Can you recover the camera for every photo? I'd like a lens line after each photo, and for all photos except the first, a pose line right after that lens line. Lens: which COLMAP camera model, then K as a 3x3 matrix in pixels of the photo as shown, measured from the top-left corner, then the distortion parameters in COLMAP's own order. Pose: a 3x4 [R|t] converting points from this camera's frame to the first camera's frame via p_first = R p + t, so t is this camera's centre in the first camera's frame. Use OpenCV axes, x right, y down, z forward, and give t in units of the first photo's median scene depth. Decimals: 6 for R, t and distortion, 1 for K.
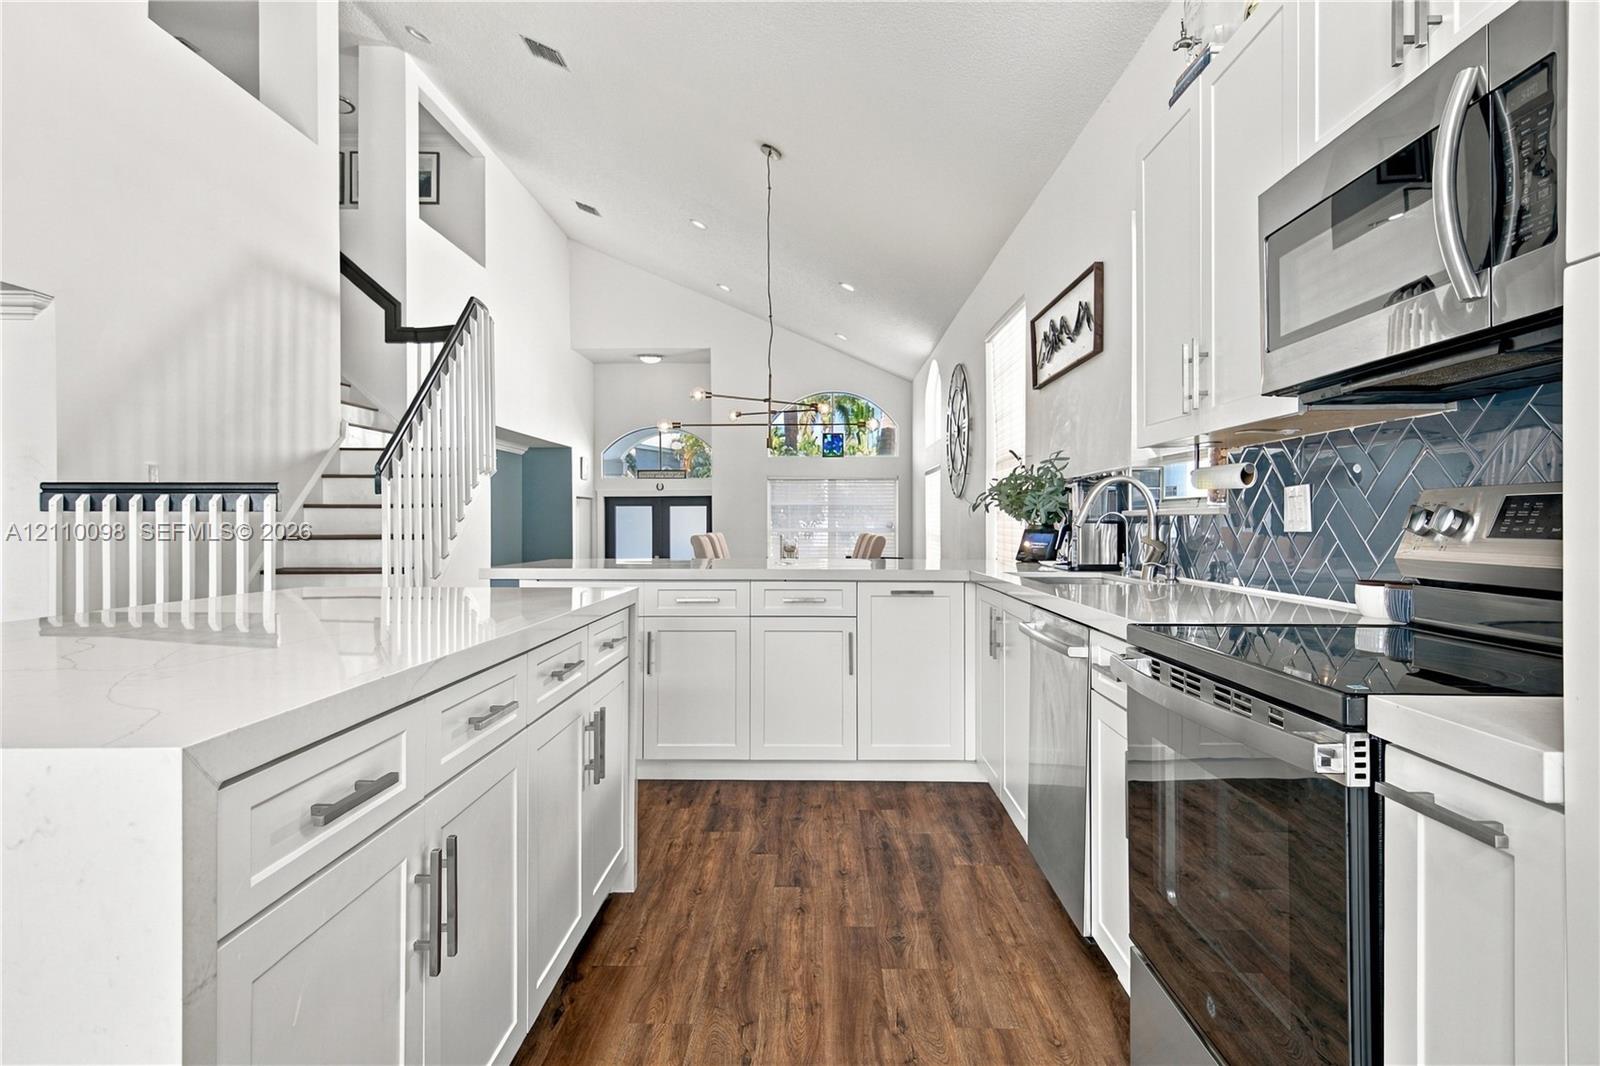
lens RADIAL K [[860.1, 0, 799.6], [0, 860.1, 525.9], [0, 0, 1]] dist [0.004165, 0.000174]
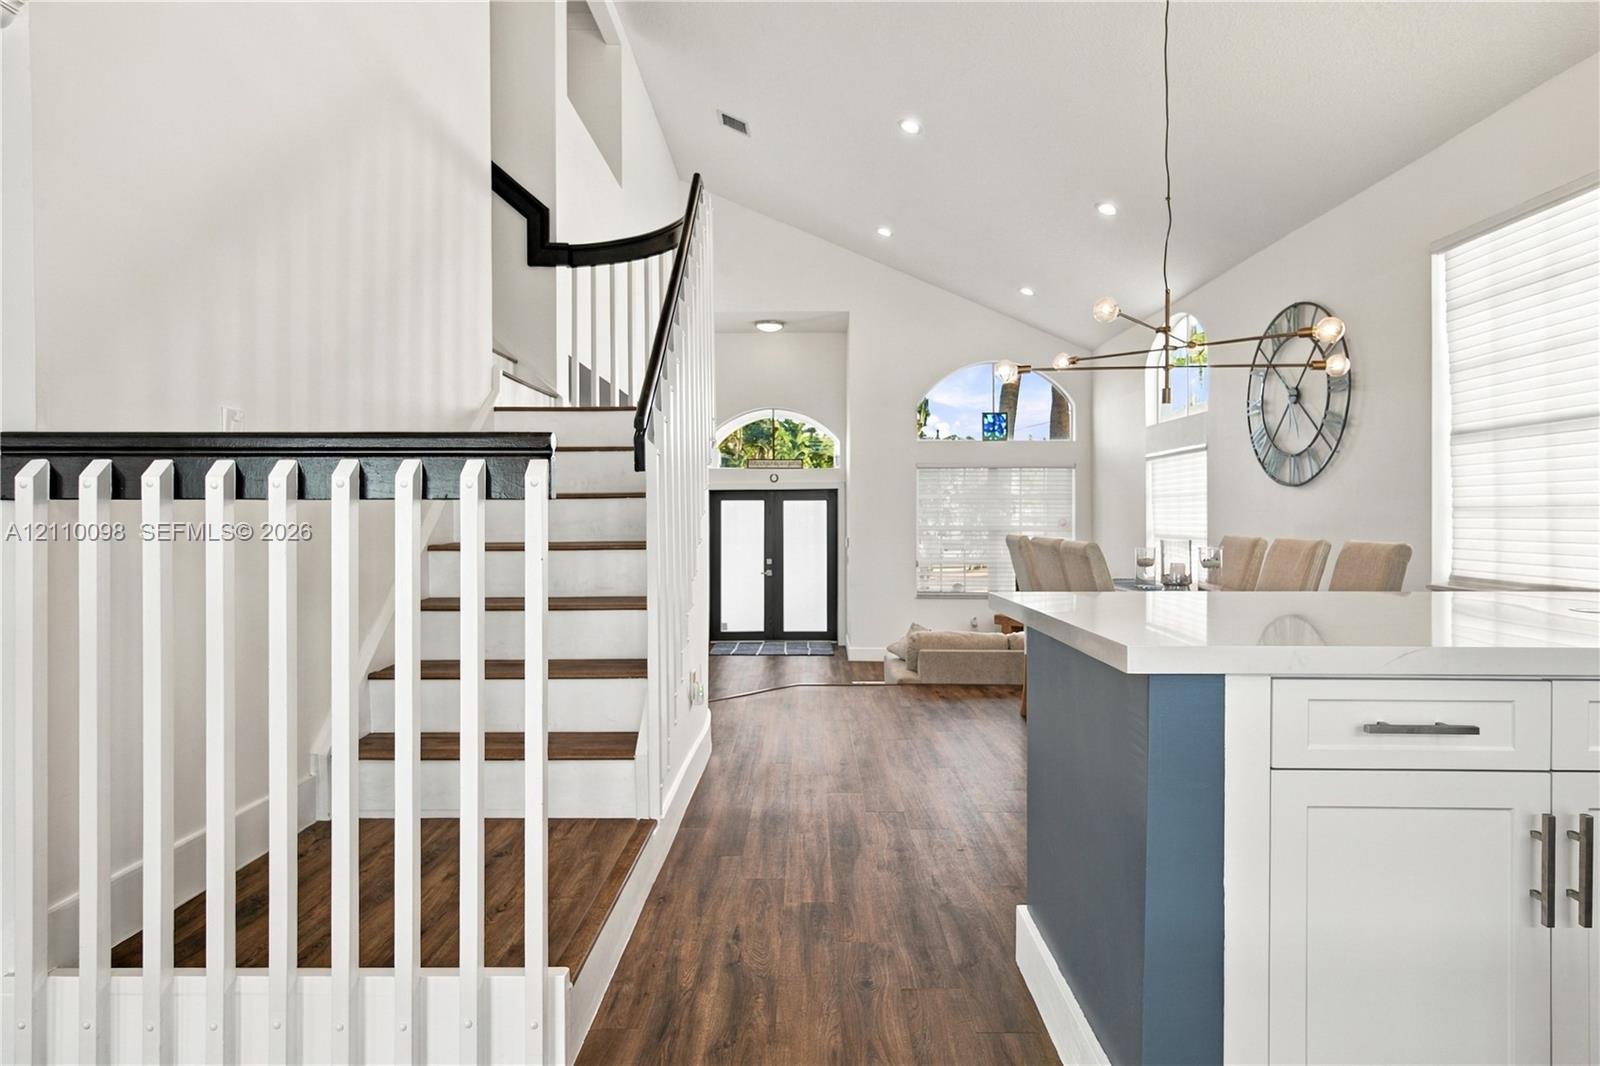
lens RADIAL K [[860.1, 0, 799.6], [0, 860.1, 525.9], [0, 0, 1]] dist [0.004165, 0.000174]
pose [[0.999811, 0.002714, -0.019240, -0.243776], [-0.002630, 0.999987, 0.004368, -0.003607], [0.019252, -0.004317, 0.999805, 0.297905]]
